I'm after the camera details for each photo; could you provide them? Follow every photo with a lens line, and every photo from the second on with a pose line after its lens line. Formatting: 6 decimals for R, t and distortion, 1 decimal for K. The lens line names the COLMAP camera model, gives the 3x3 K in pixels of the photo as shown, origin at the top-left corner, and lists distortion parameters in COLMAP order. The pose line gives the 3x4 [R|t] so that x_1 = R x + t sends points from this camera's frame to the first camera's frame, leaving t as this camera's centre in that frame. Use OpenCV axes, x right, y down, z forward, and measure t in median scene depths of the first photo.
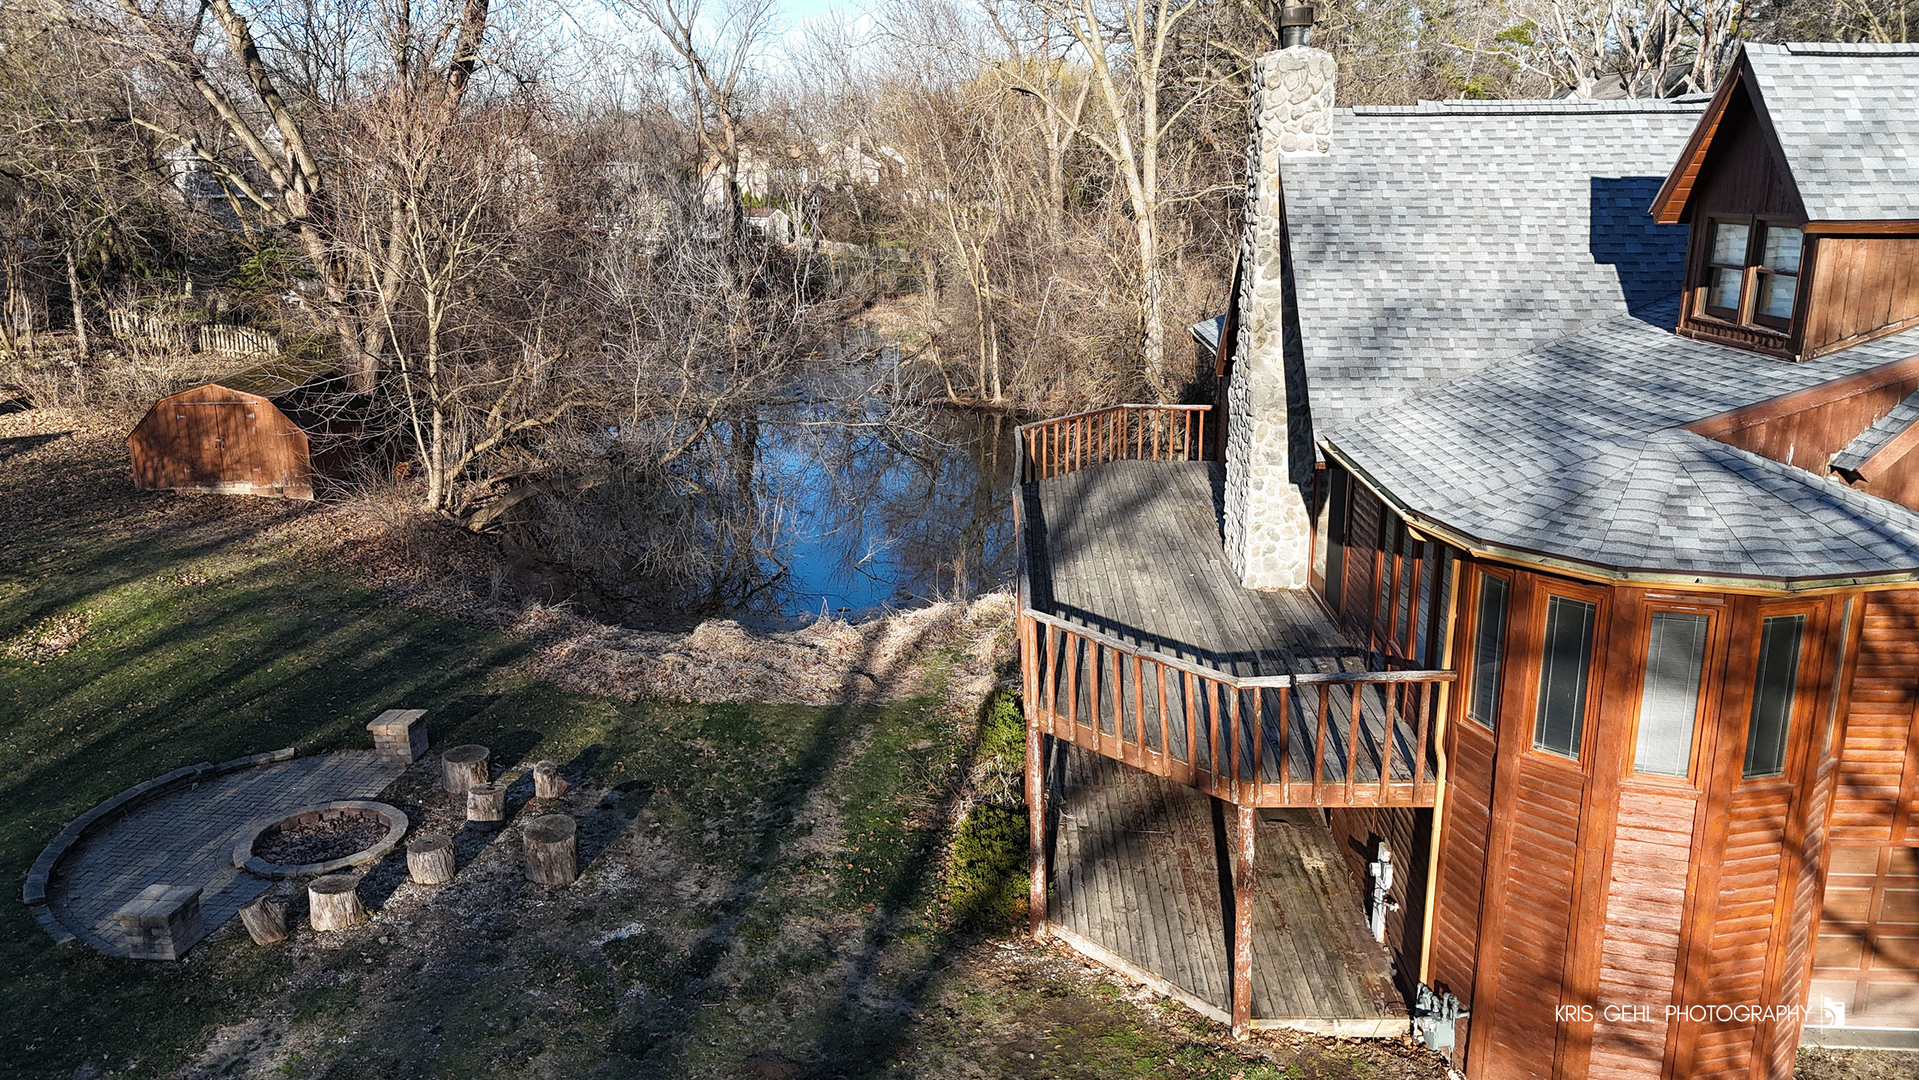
lens RADIAL K [[1414.1, 0, 958.3], [0, 1414.1, 533.0], [0, 0, 1]] dist [0.074531, -0.062687]
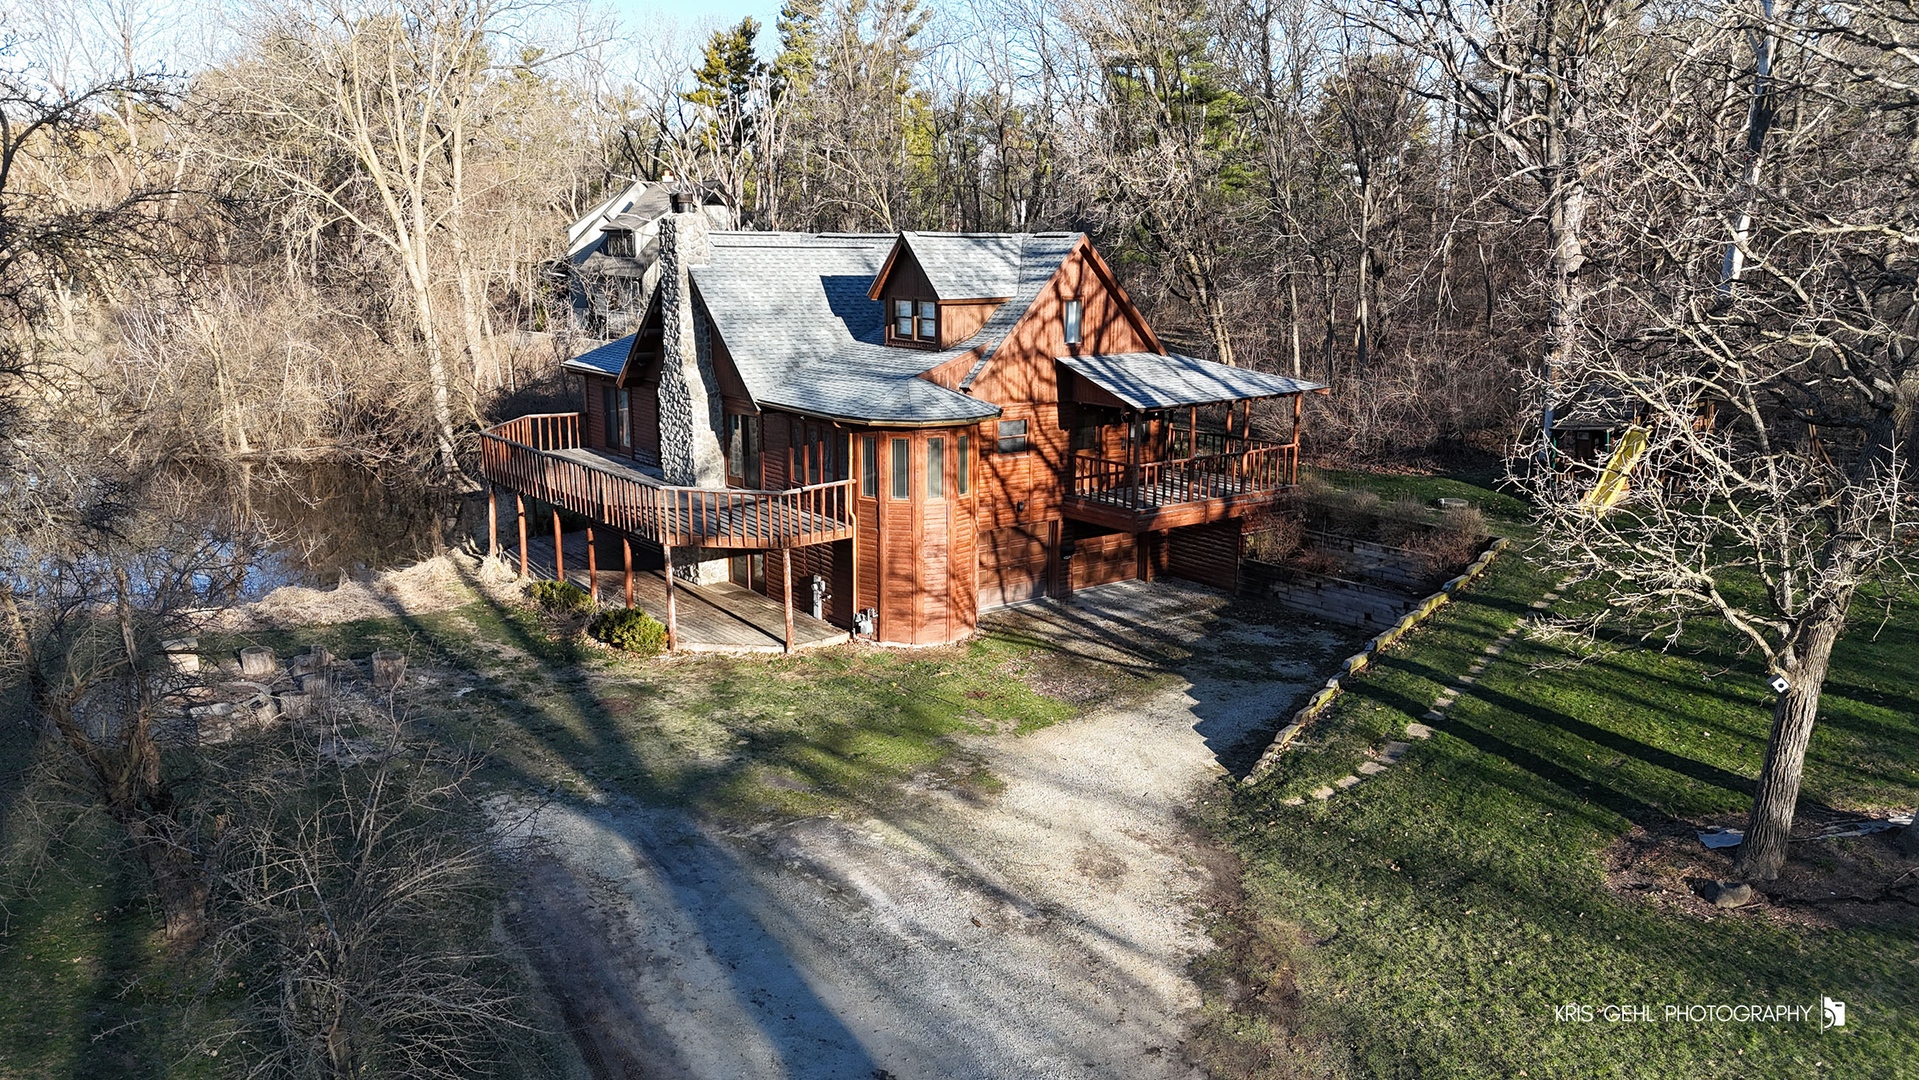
lens RADIAL K [[1410.7, 0, 946.8], [0, 1410.7, 533.6], [0, 0, 1]] dist [0.136927, -0.091244]
pose [[0.778170, -0.121664, 0.616157, -0.953114], [0.148981, 0.988815, 0.007092, 0.176034], [-0.610128, 0.086277, 0.787591, -0.932413]]
